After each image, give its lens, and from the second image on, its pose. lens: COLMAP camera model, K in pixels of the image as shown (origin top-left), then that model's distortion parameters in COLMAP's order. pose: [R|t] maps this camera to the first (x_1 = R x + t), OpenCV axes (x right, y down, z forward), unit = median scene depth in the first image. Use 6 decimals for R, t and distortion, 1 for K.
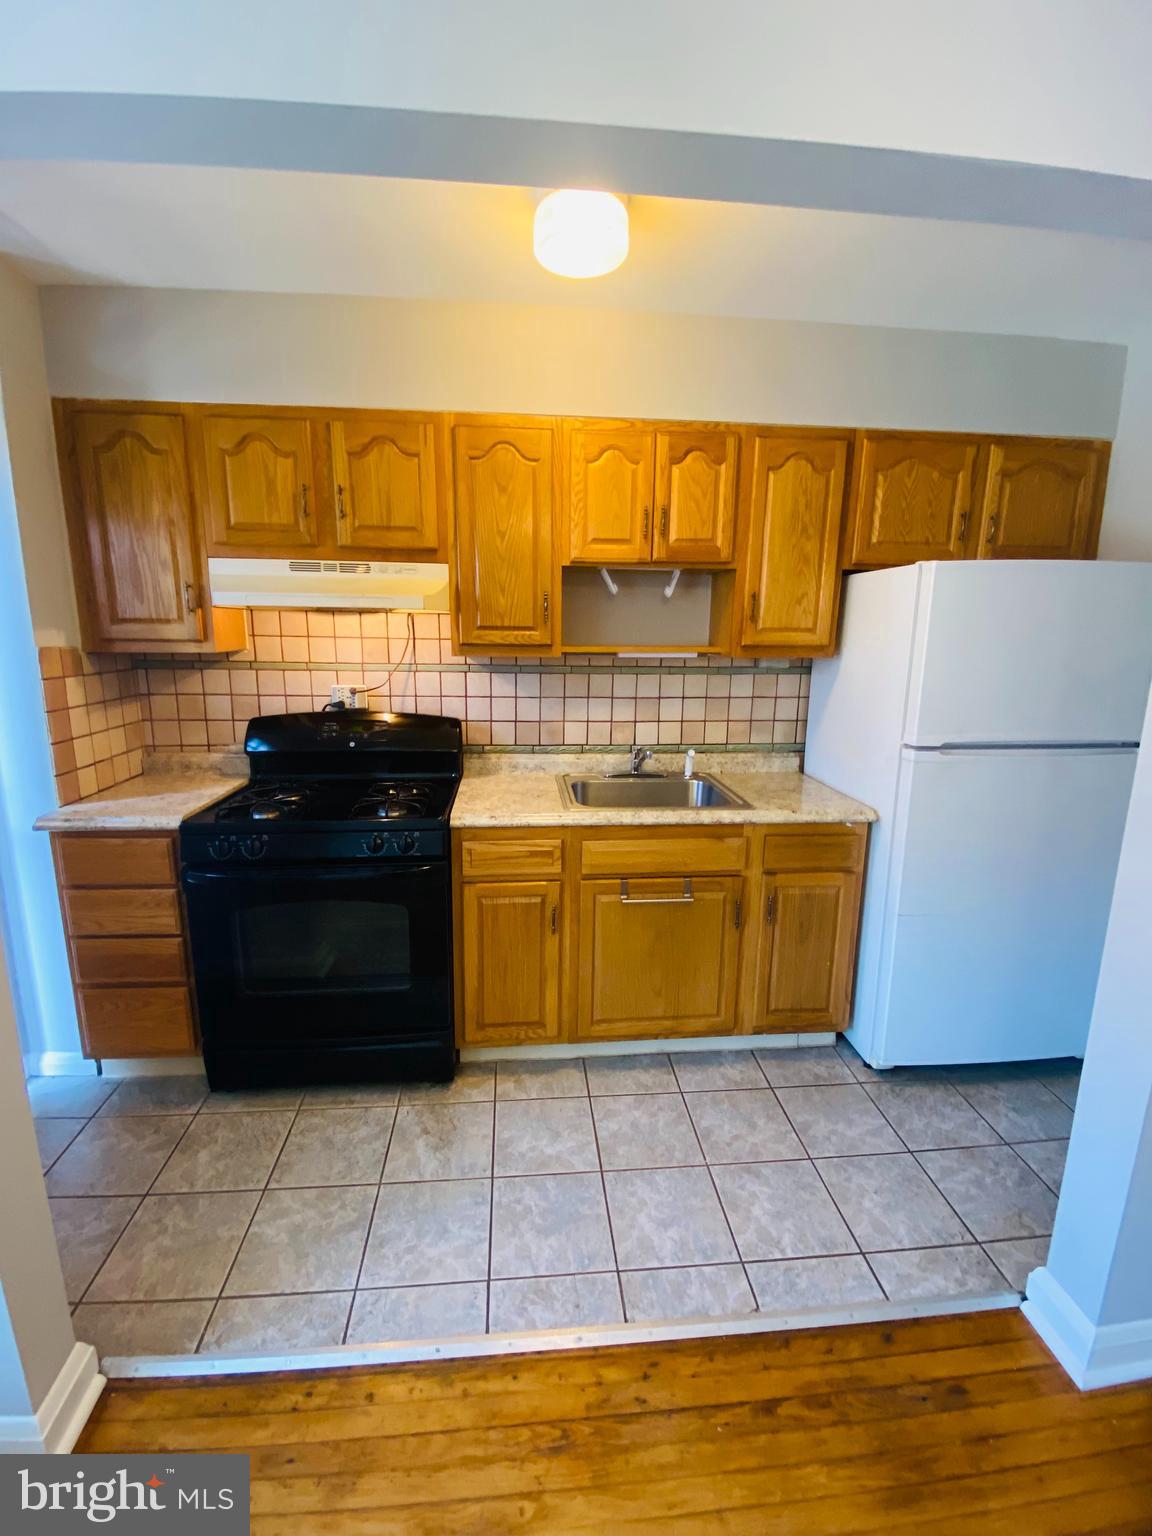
lens RADIAL K [[670.2, 0, 570.0], [0, 670.2, 761.9], [0, 0, 1]] dist [0.001812, -0.013362]
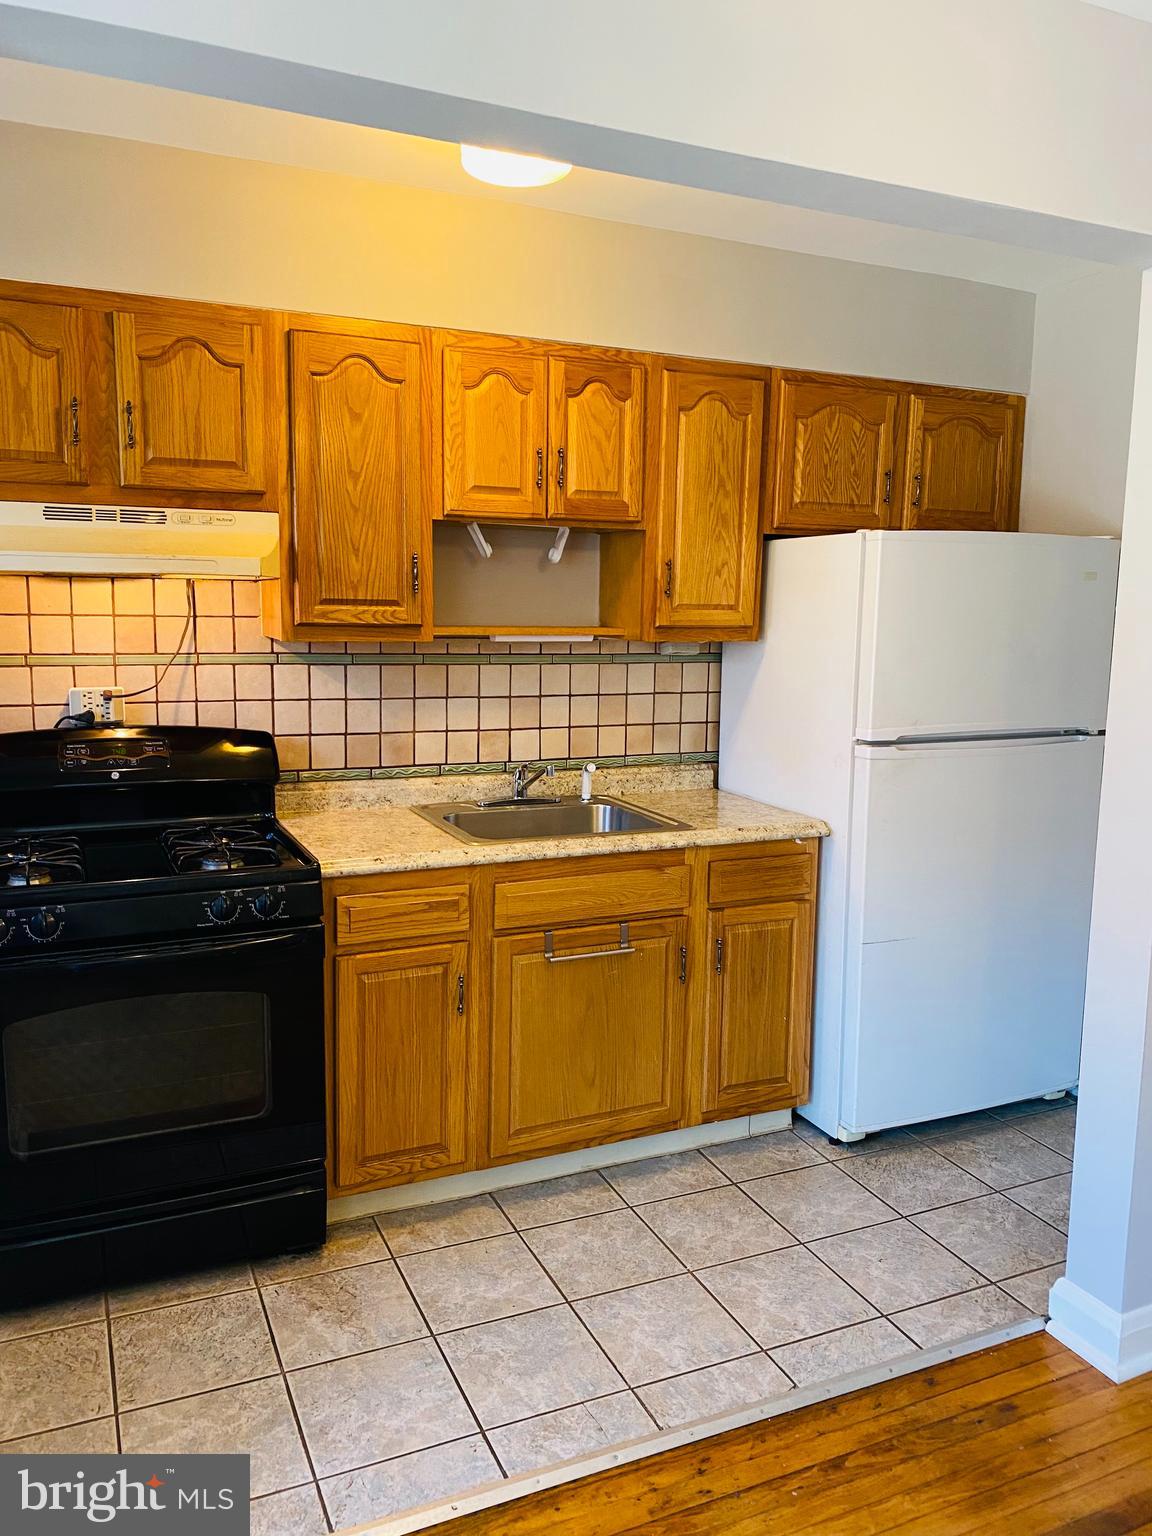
lens RADIAL K [[1158.0, 0, 565.9], [0, 1158.0, 755.8], [0, 0, 1]] dist [-0.017713, 0.007260]
pose [[0.945988, -0.039740, 0.321758, -0.304970], [0.058502, 0.997091, -0.048852, 0.040894], [-0.318881, 0.065037, 0.945561, -0.253628]]
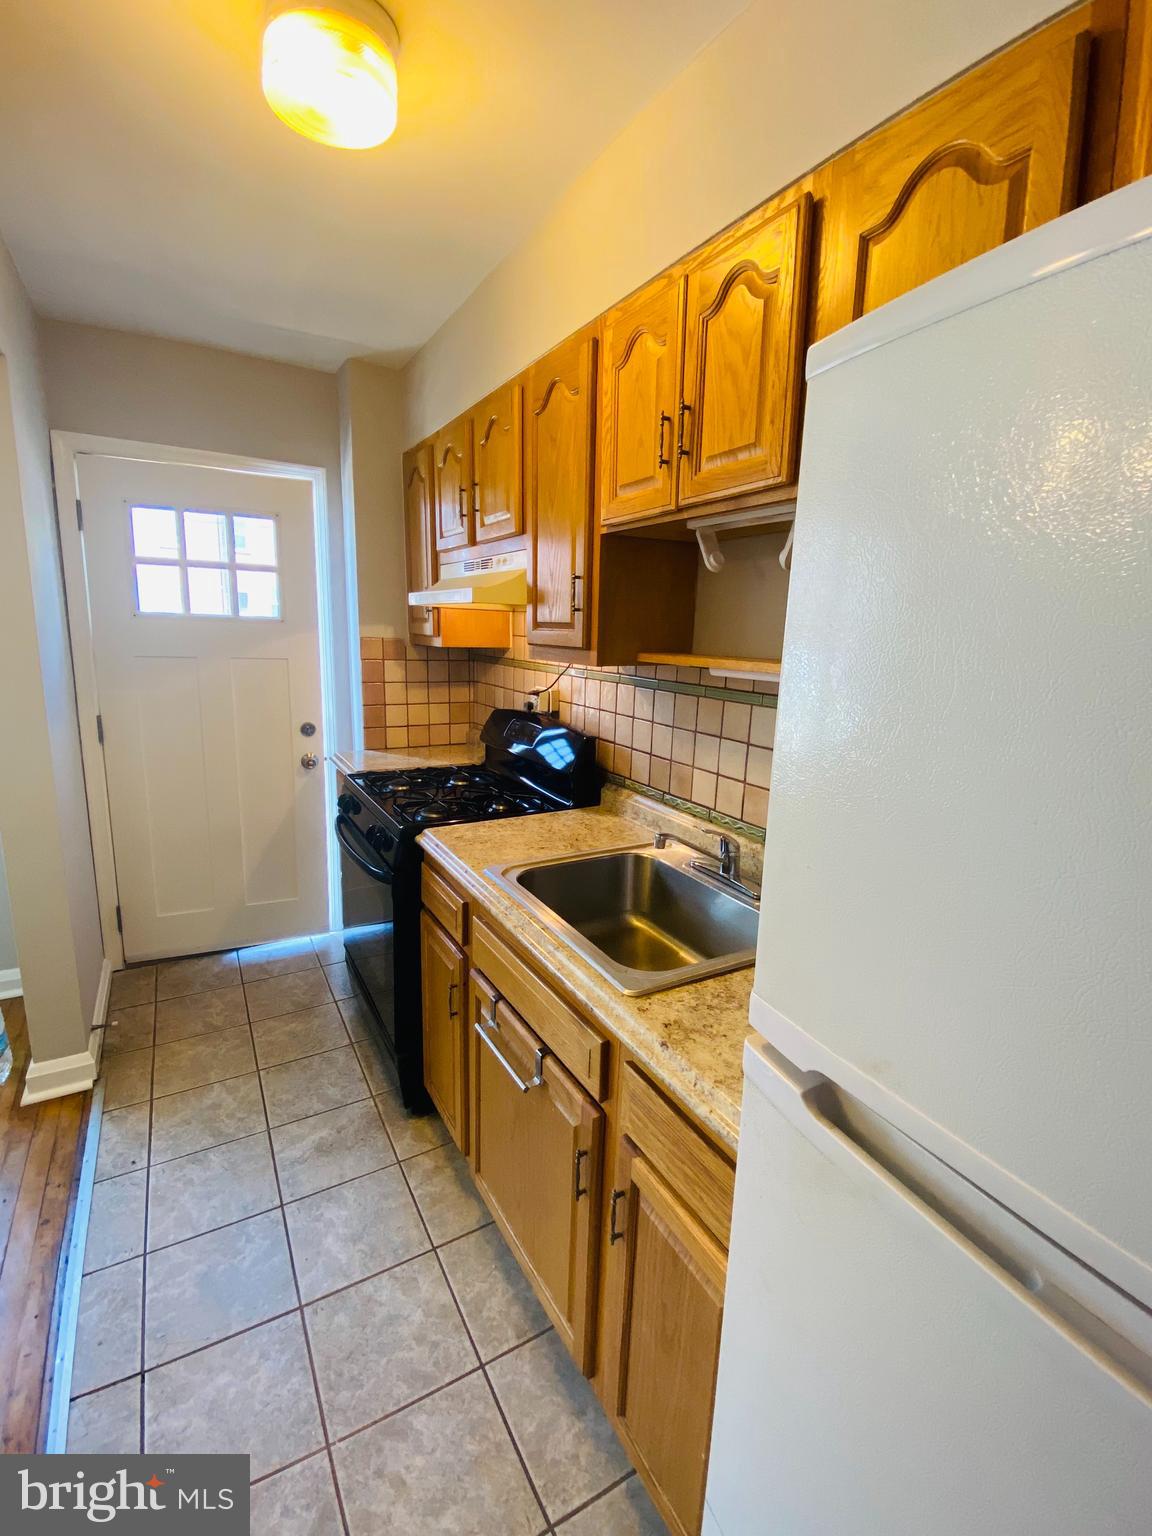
lens RADIAL K [[670.2, 0, 575.2], [0, 670.2, 760.0], [0, 0, 1]] dist [0.001812, -0.013362]
pose [[0.427457, 0.175079, -0.886921, 0.648723], [-0.203447, 0.974532, 0.094321, -0.129326], [0.880846, 0.140124, 0.452190, 0.715270]]
